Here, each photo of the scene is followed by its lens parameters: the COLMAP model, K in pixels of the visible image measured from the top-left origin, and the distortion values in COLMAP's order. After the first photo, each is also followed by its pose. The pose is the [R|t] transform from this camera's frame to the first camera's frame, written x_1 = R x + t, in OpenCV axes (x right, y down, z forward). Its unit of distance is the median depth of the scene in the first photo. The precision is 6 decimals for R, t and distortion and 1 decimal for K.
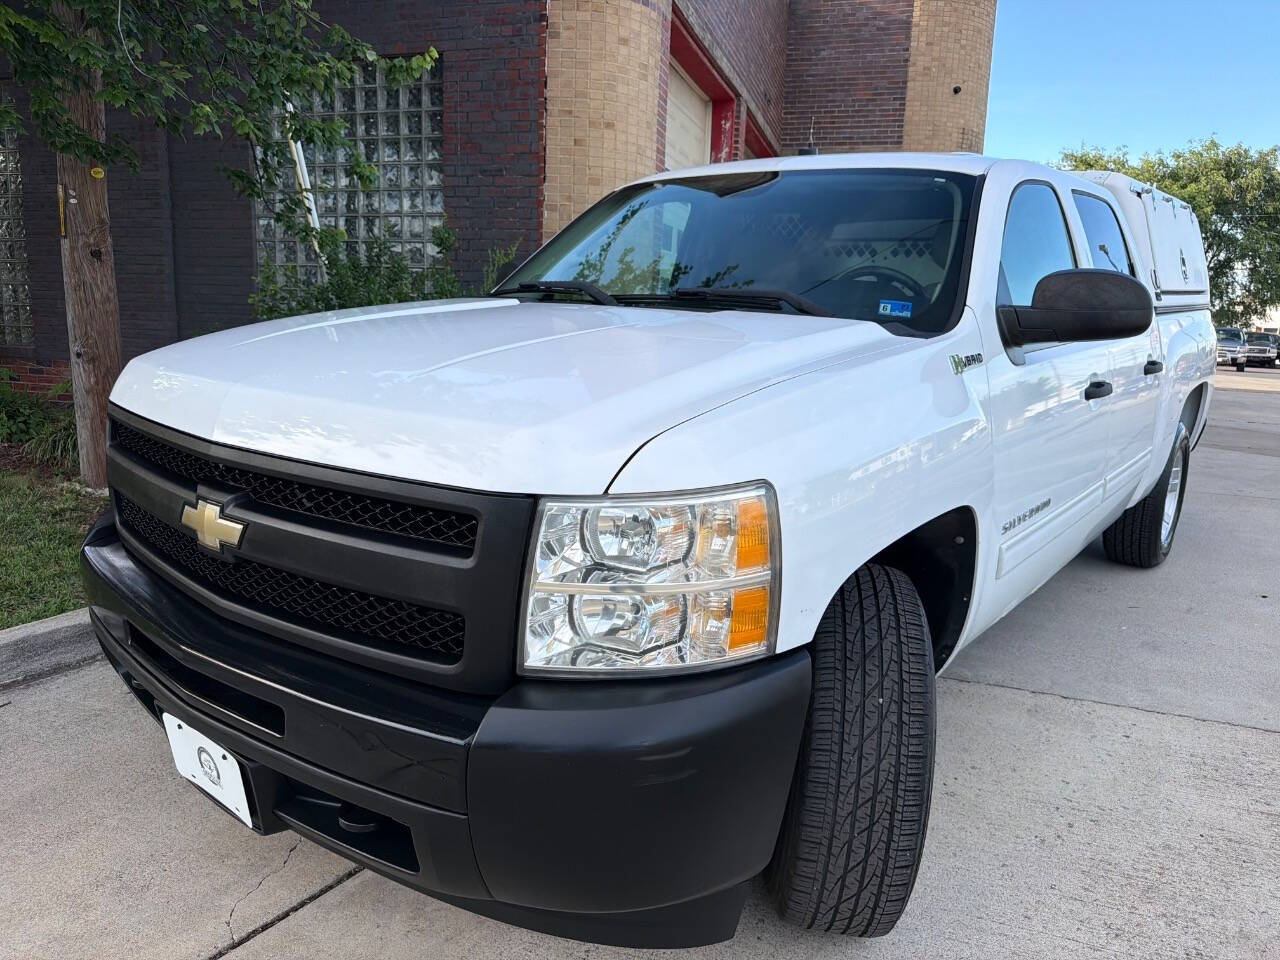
lens RADIAL K [[926.0, 0, 636.4], [0, 926.0, 484.8], [0, 0, 1]] dist [0.001975, -0.017011]
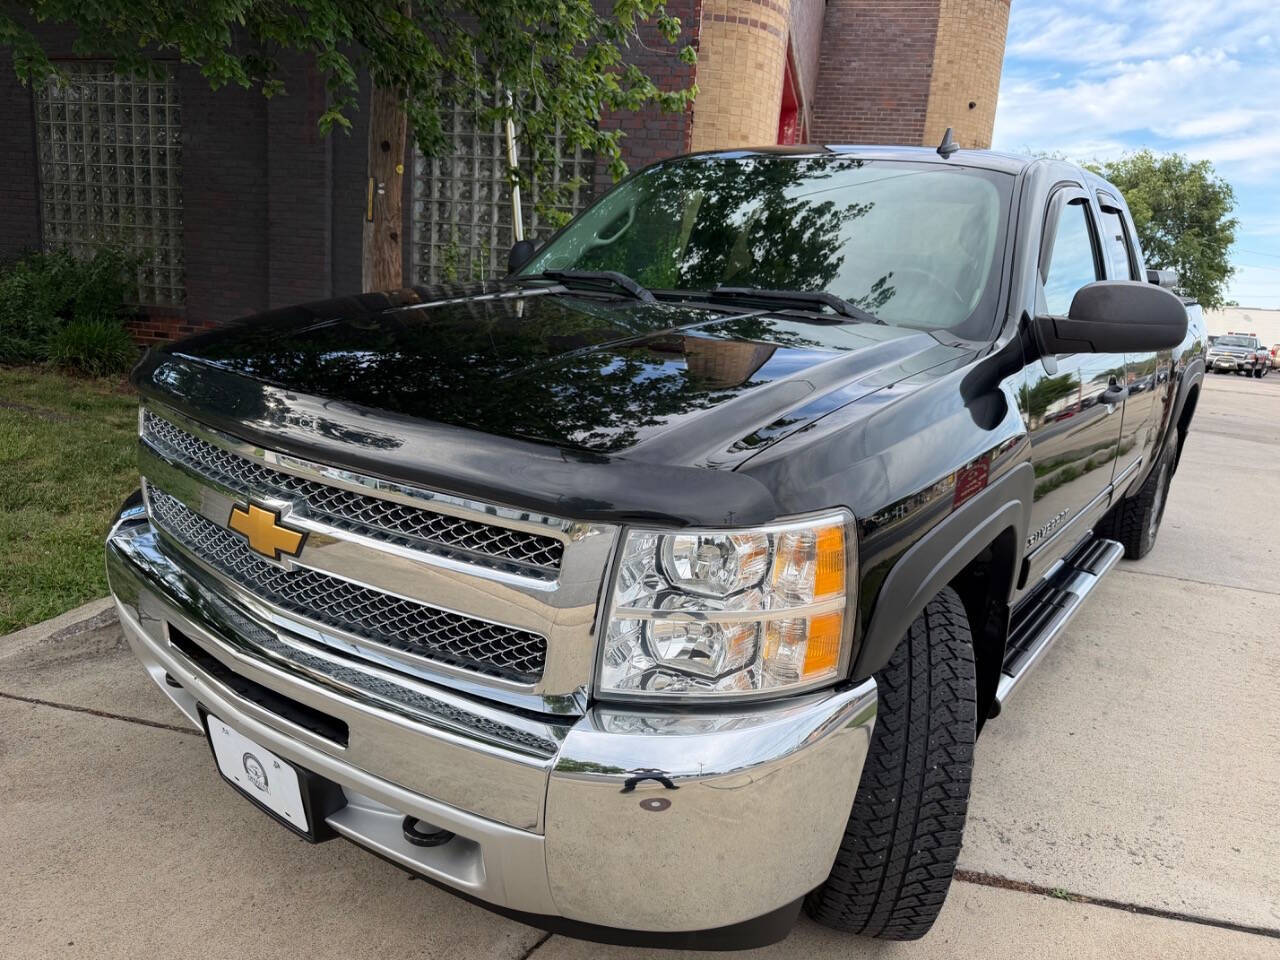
lens RADIAL K [[926.0, 0, 641.2], [0, 926.0, 490.9], [0, 0, 1]] dist [0.001975, -0.017011]
pose [[0.996880, 0.023703, 0.075284, -0.153603], [-0.025730, 0.999329, 0.026072, 0.020158], [-0.074615, -0.027927, 0.996821, -0.110582]]
